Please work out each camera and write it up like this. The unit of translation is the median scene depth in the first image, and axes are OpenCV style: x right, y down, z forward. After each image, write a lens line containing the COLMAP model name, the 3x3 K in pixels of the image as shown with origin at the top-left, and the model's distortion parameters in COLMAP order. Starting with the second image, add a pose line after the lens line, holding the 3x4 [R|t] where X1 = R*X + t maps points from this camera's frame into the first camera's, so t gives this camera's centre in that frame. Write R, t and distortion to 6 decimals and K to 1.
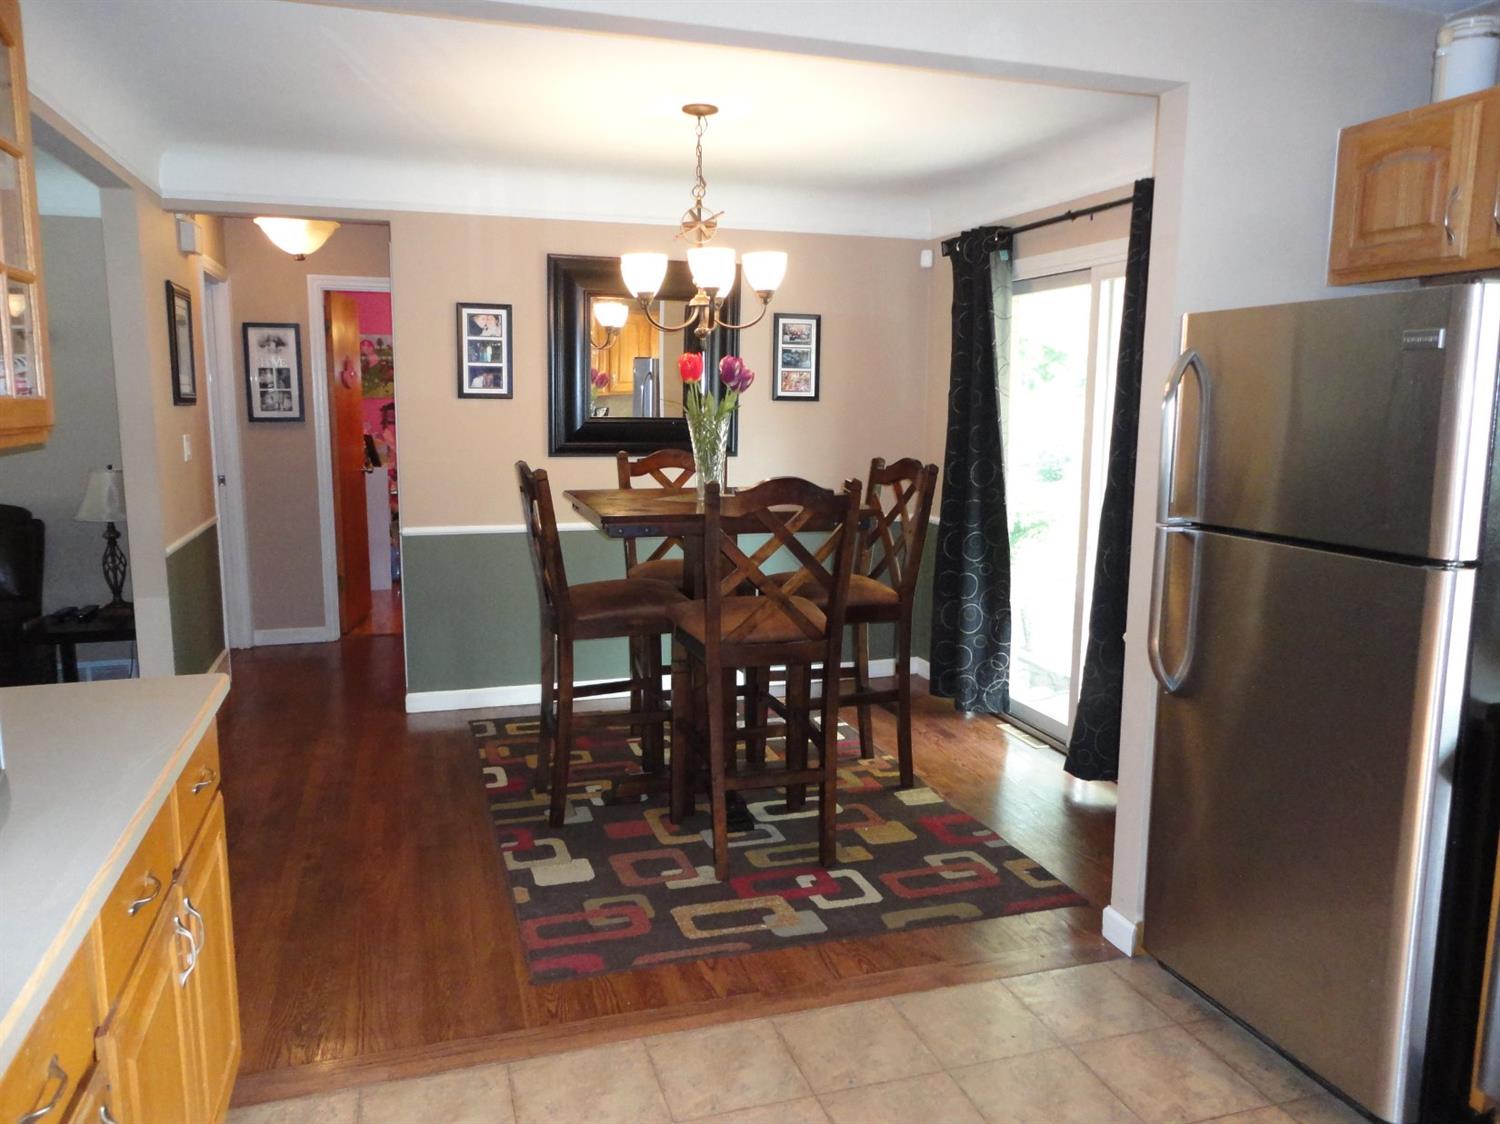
lens RADIAL K [[1086.8, 0, 753.0], [0, 1086.8, 558.7], [0, 0, 1]] dist [-0.006065, 0.002348]
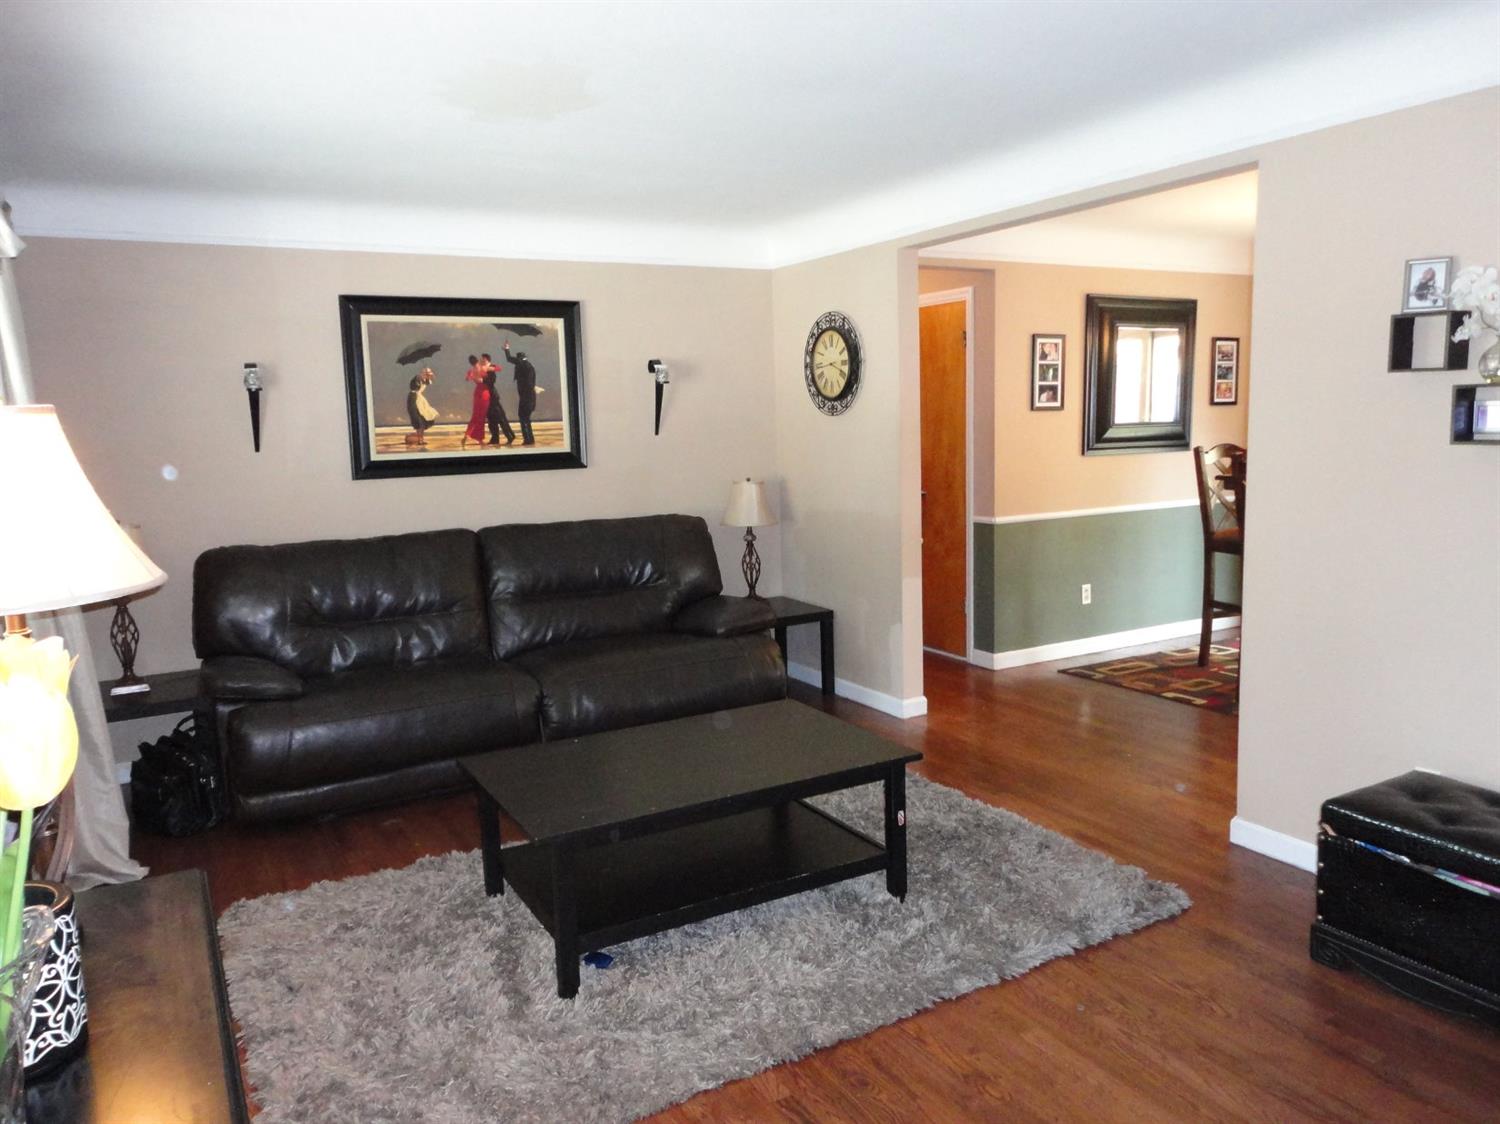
lens RADIAL K [[1086.8, 0, 752.0], [0, 1086.8, 565.8], [0, 0, 1]] dist [-0.006065, 0.002348]
pose [[0.979574, -0.060846, 0.191657, -0.835396], [0.062357, 0.998052, -0.001858, 0.010833], [-0.191170, 0.013772, 0.981460, -0.152140]]
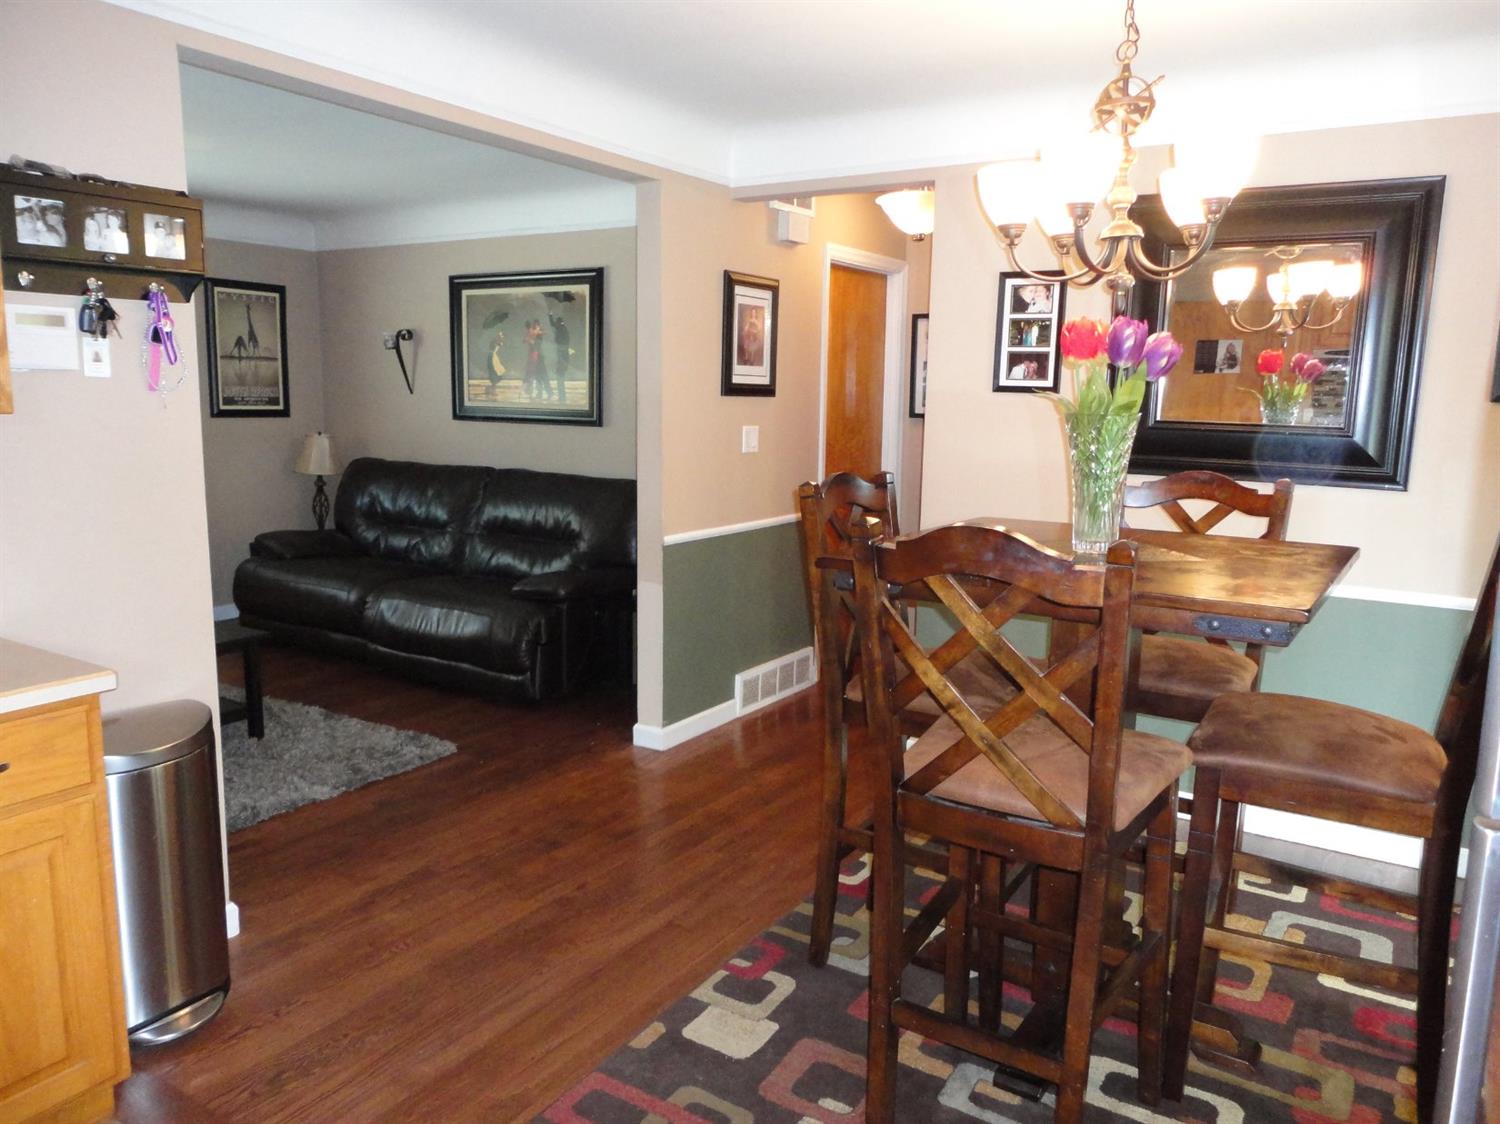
lens RADIAL K [[1086.8, 0, 749.8], [0, 1086.8, 557.8], [0, 0, 1]] dist [-0.006065, 0.002348]
pose [[0.637696, 0.124179, -0.760213, 0.240264], [-0.129531, 0.990153, 0.053083, -0.046188], [0.759319, 0.064620, 0.647502, 0.353908]]
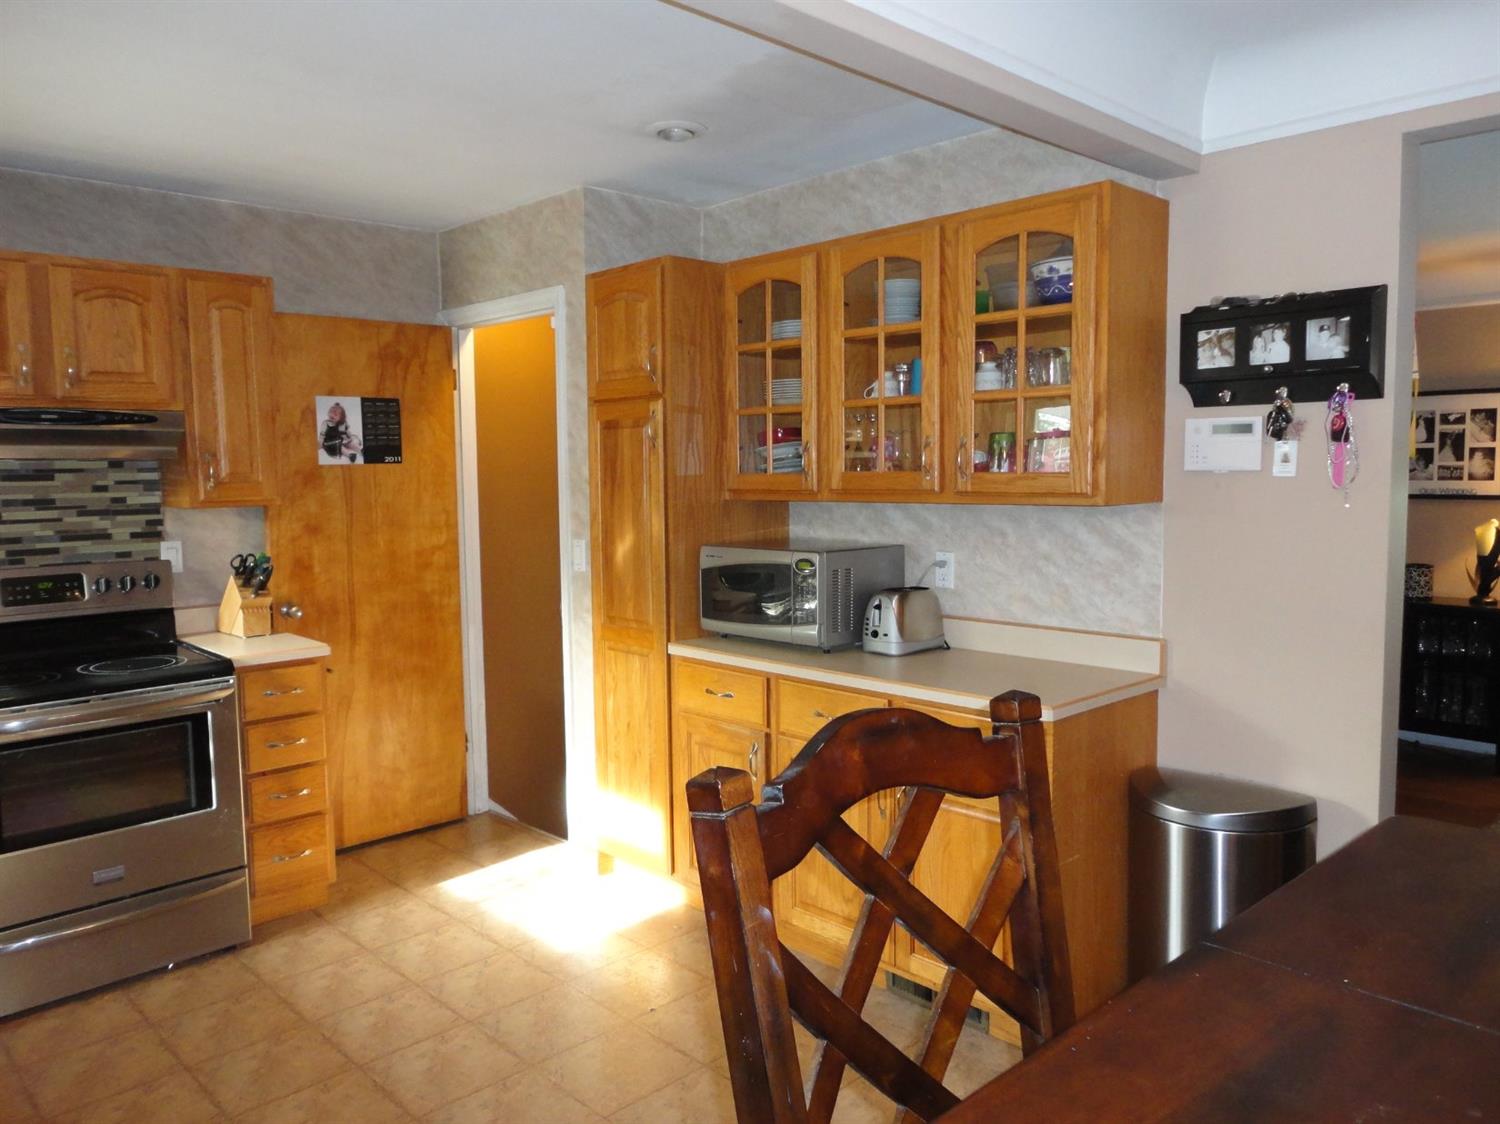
lens RADIAL K [[1086.8, 0, 751.3], [0, 1086.8, 557.1], [0, 0, 1]] dist [-0.006065, 0.002348]
pose [[-0.893532, 0.036692, -0.447497, 0.140963], [-0.064241, 0.975954, 0.208295, -0.120332], [0.444379, 0.214866, -0.869690, 0.810373]]
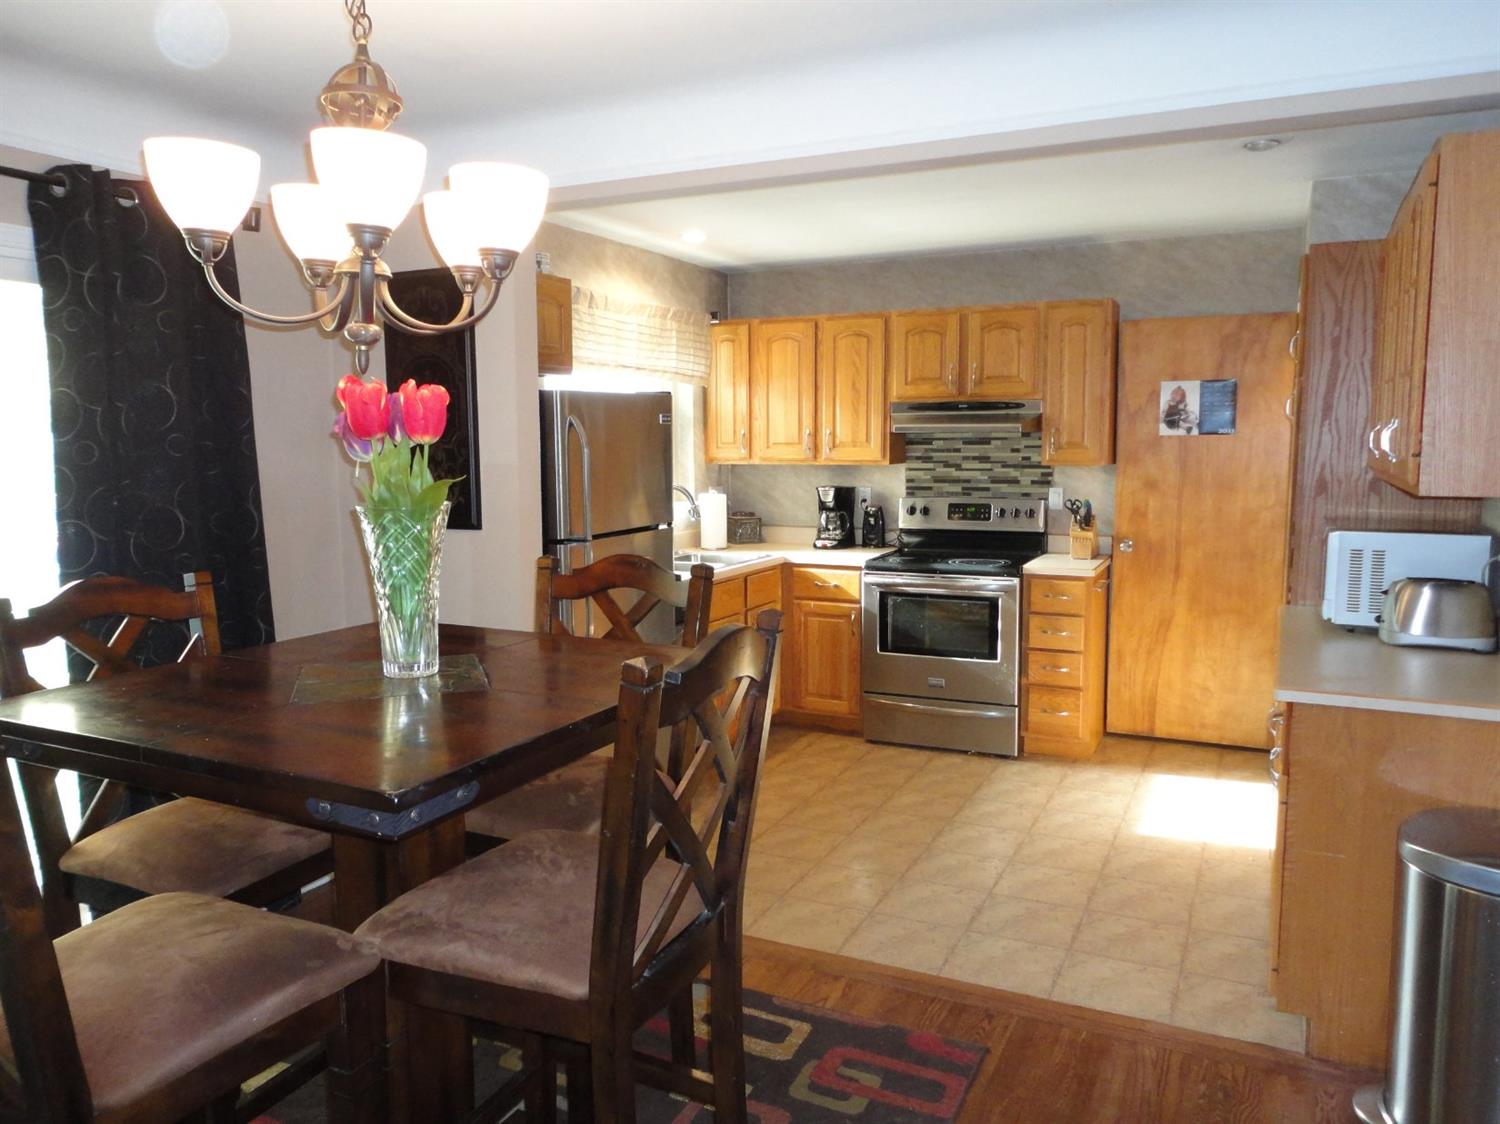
lens RADIAL K [[1086.8, 0, 755.9], [0, 1086.8, 555.5], [0, 0, 1]] dist [-0.006065, 0.002348]
pose [[-0.730491, -0.081762, 0.678010, -0.380396], [0.098393, 0.969848, 0.222965, -0.157318], [-0.675797, 0.229585, -0.700421, 0.966743]]
